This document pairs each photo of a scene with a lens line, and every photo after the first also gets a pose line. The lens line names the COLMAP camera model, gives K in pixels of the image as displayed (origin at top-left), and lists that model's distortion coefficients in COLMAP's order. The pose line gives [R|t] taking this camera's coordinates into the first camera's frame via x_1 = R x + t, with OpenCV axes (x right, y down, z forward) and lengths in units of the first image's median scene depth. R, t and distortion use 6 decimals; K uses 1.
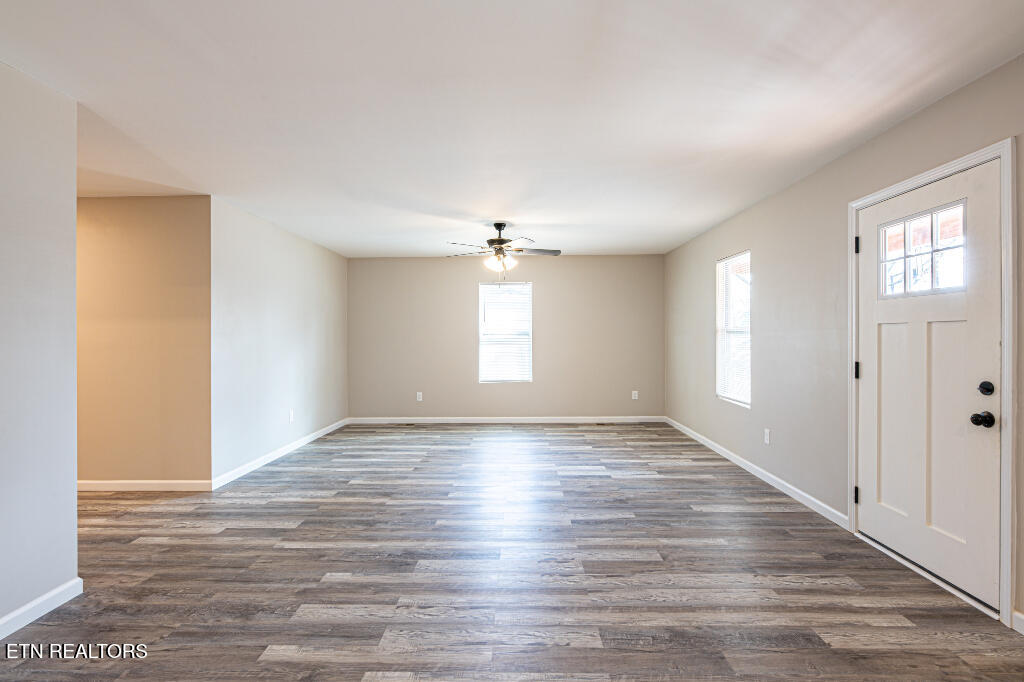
lens RADIAL K [[496.5, 0, 515.1], [0, 496.5, 338.3], [0, 0, 1]] dist [-0.001253, -0.000826]
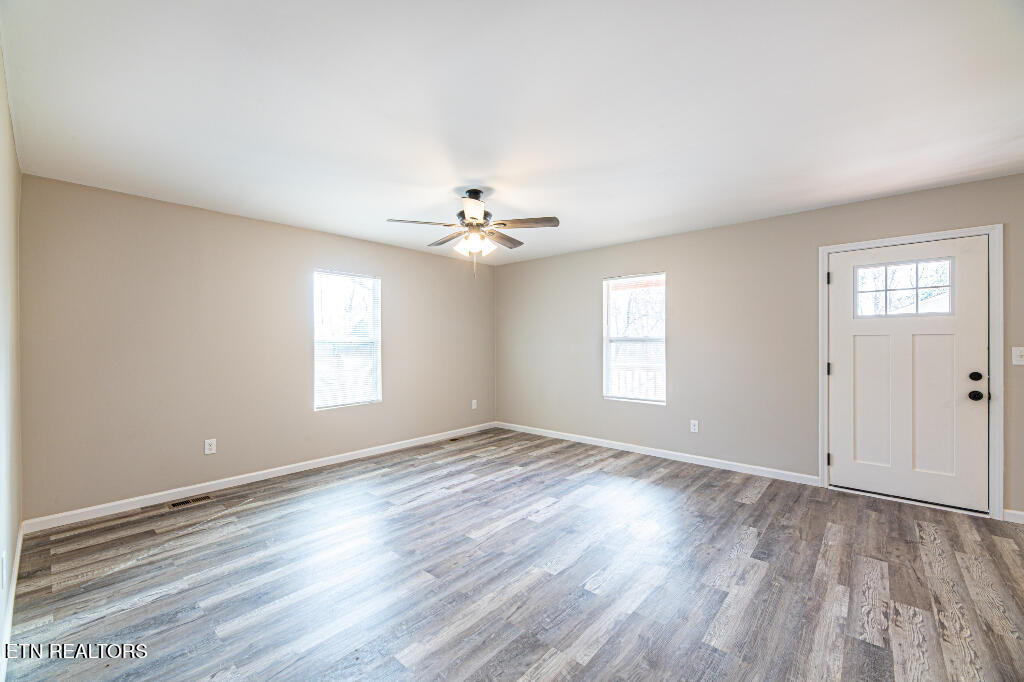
lens RADIAL K [[418.3, 0, 509.1], [0, 418.3, 343.6], [0, 0, 1]] dist [0.000613, 0.000180]
pose [[0.647715, 0.001697, 0.761881, -0.689791], [0.003558, 0.999980, -0.005253, -0.002660], [-0.761874, 0.006113, 0.647696, 0.819206]]
